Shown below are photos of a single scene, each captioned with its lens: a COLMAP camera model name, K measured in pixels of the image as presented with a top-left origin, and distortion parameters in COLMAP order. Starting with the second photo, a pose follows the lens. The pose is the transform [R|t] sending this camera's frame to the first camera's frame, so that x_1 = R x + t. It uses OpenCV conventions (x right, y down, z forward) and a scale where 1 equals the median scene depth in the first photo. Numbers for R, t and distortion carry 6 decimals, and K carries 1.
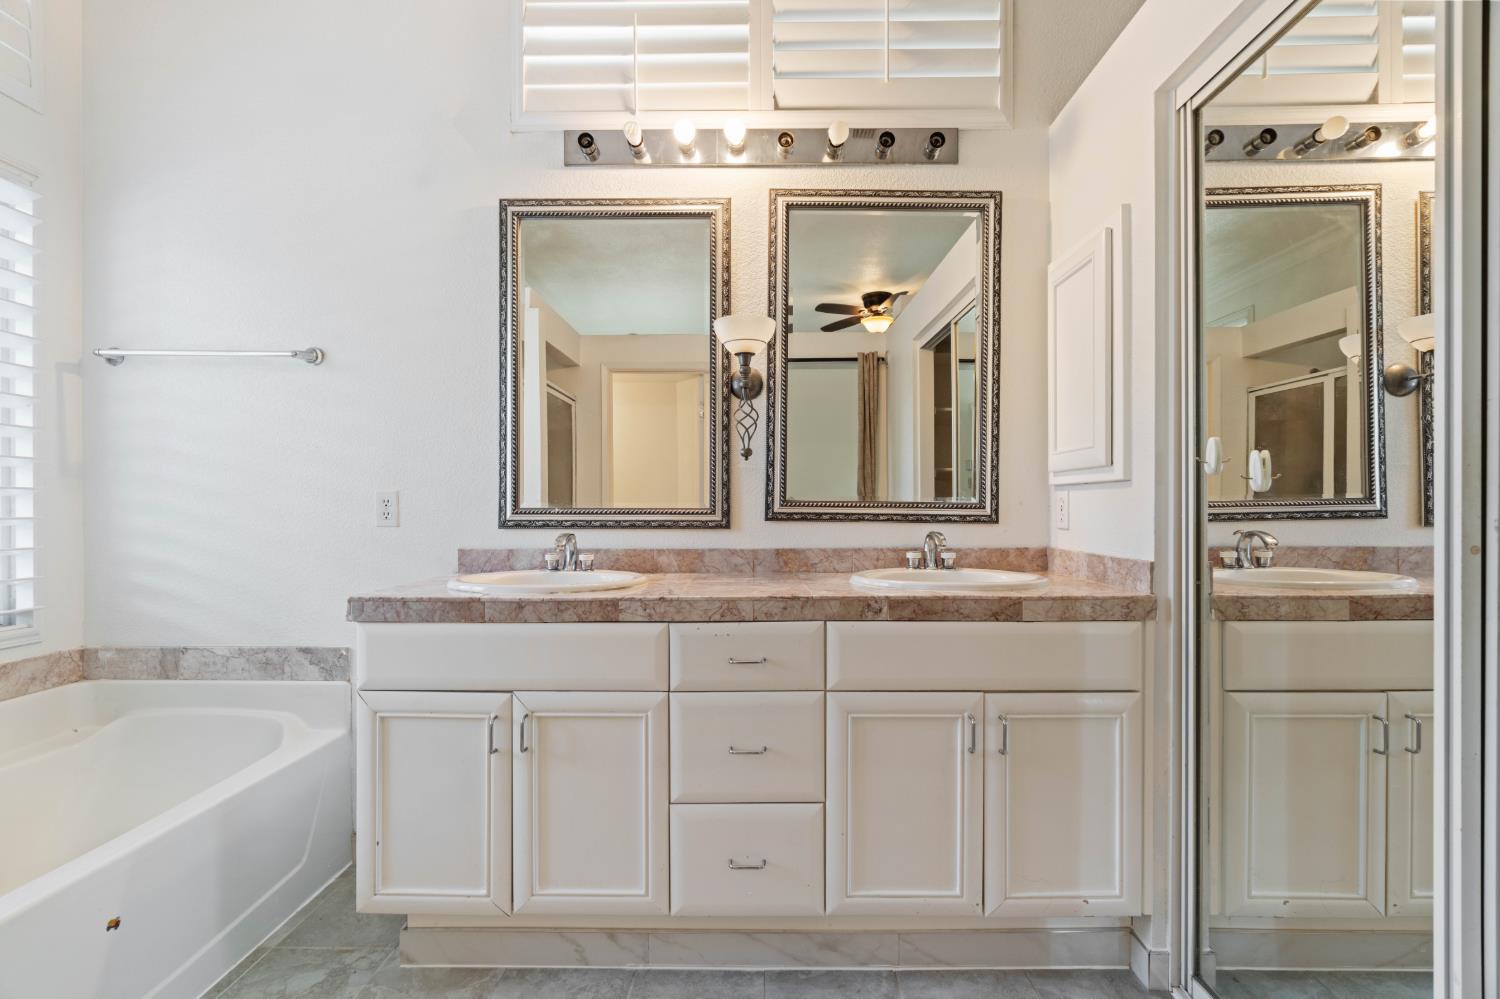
lens RADIAL K [[679.4, 0, 748.7], [0, 679.4, 508.3], [0, 0, 1]] dist [-0.007092, 0.003080]
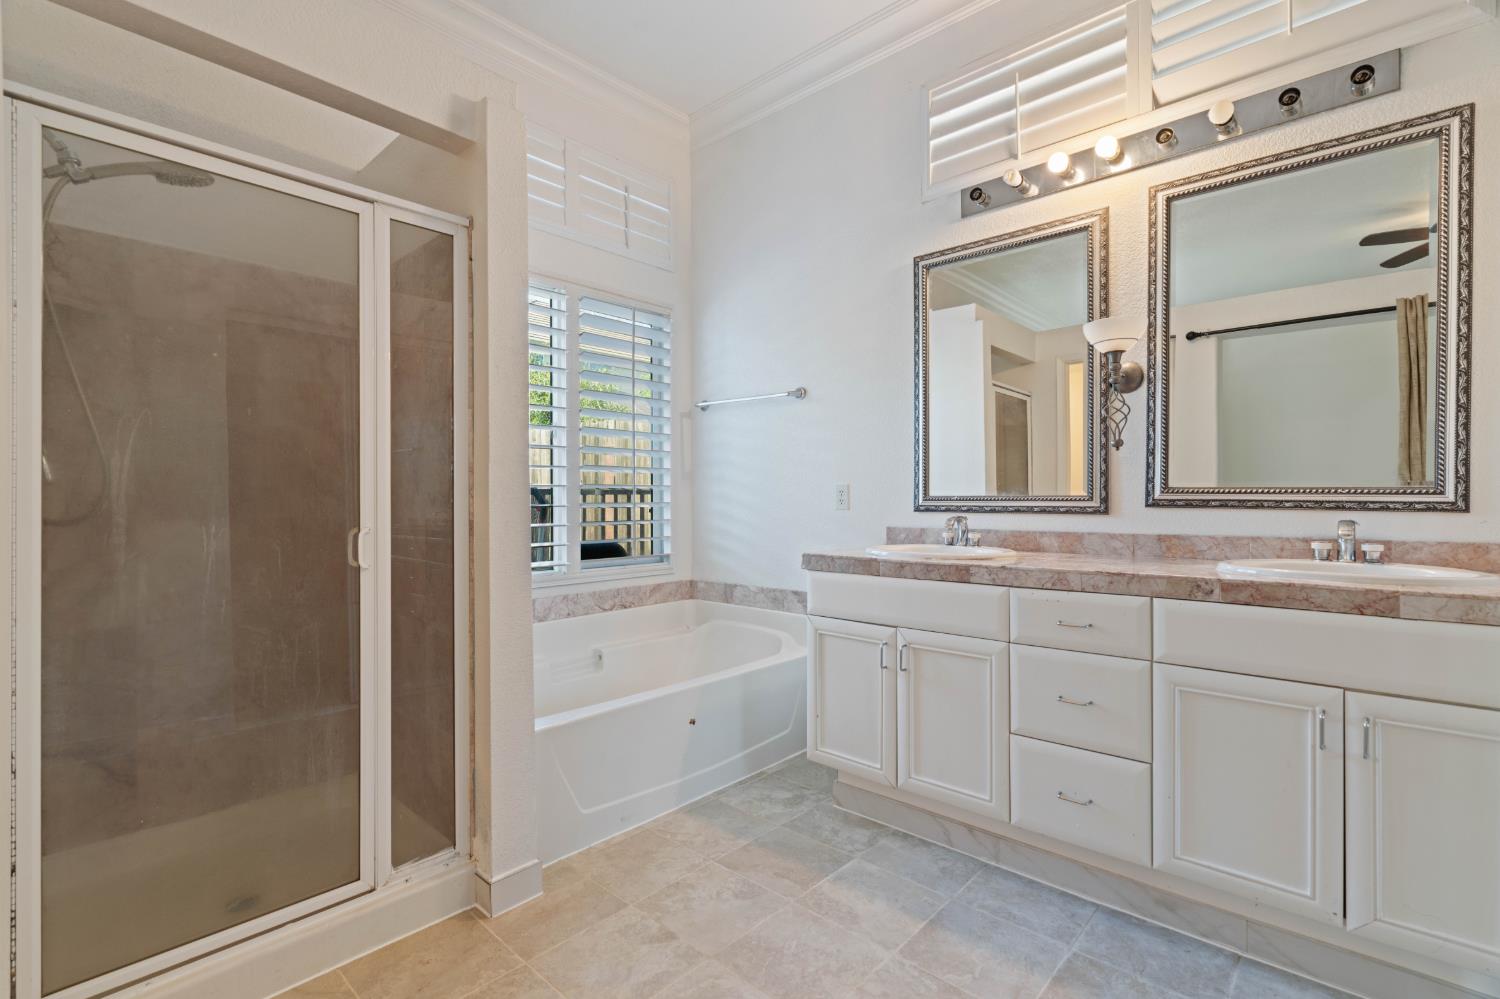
lens RADIAL K [[679.4, 0, 745.4], [0, 679.4, 499.1], [0, 0, 1]] dist [-0.007092, 0.003080]
pose [[0.743898, -0.001141, -0.668293, 0.271156], [0.000322, 0.999999, -0.001349, 0.007377], [0.668293, 0.000789, 0.743897, -0.187413]]
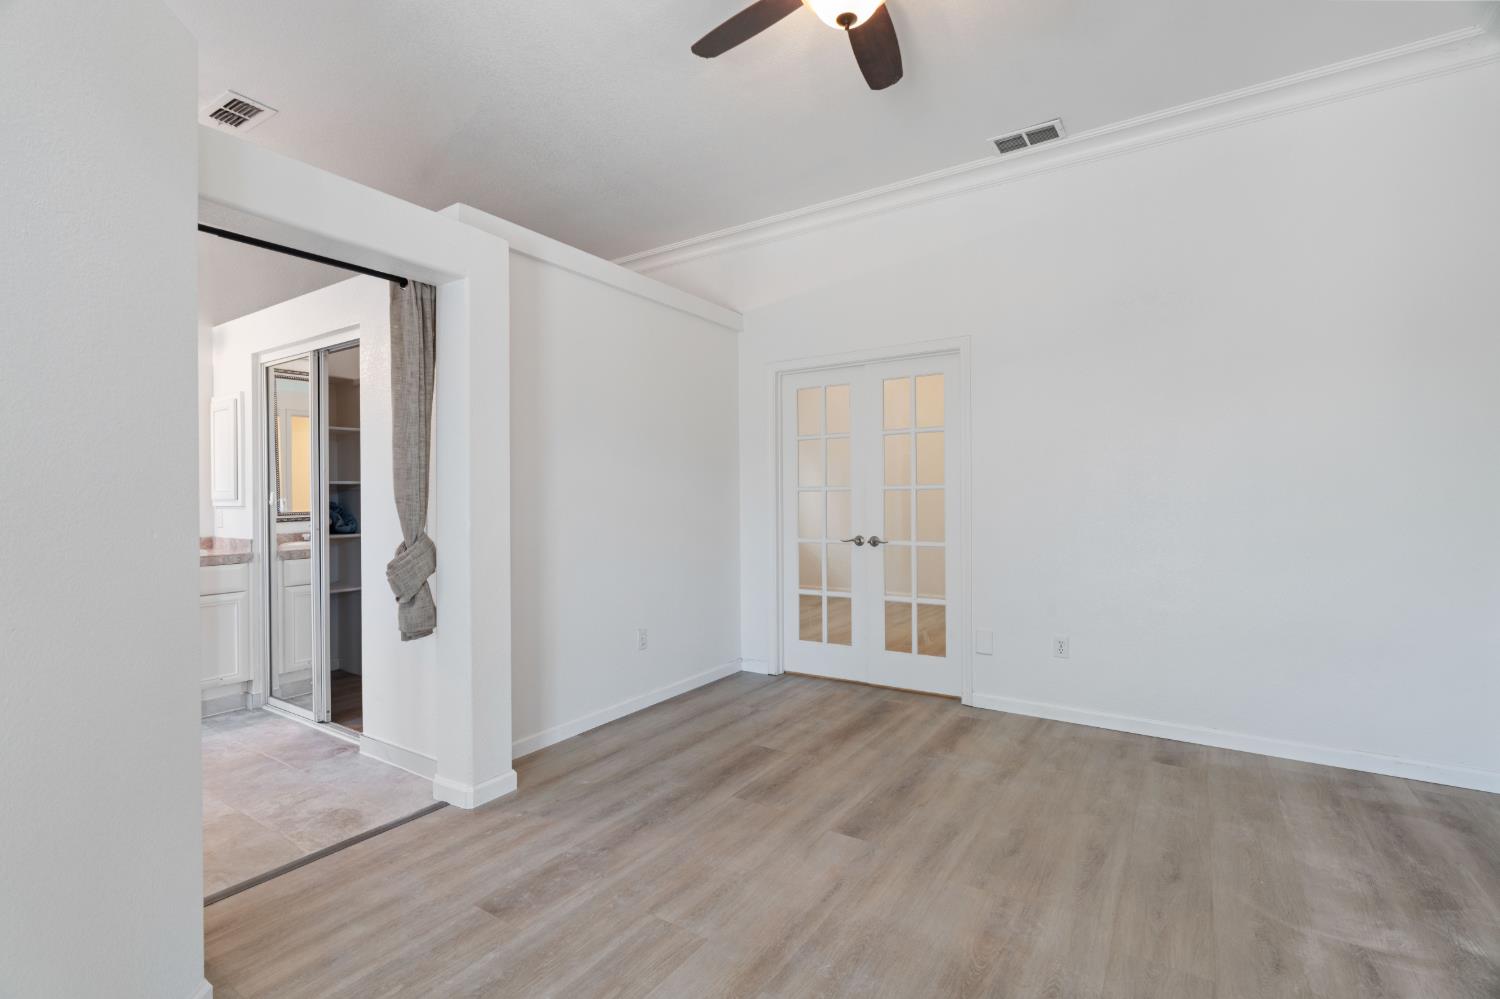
lens RADIAL K [[679.4, 0, 753.2], [0, 679.4, 501.9], [0, 0, 1]] dist [-0.007092, 0.003080]
pose [[0.541381, -0.005192, 0.840762, -0.395906], [0.007689, 0.999970, 0.001224, -0.037856], [-0.840742, 0.005802, 0.541404, -1.489091]]
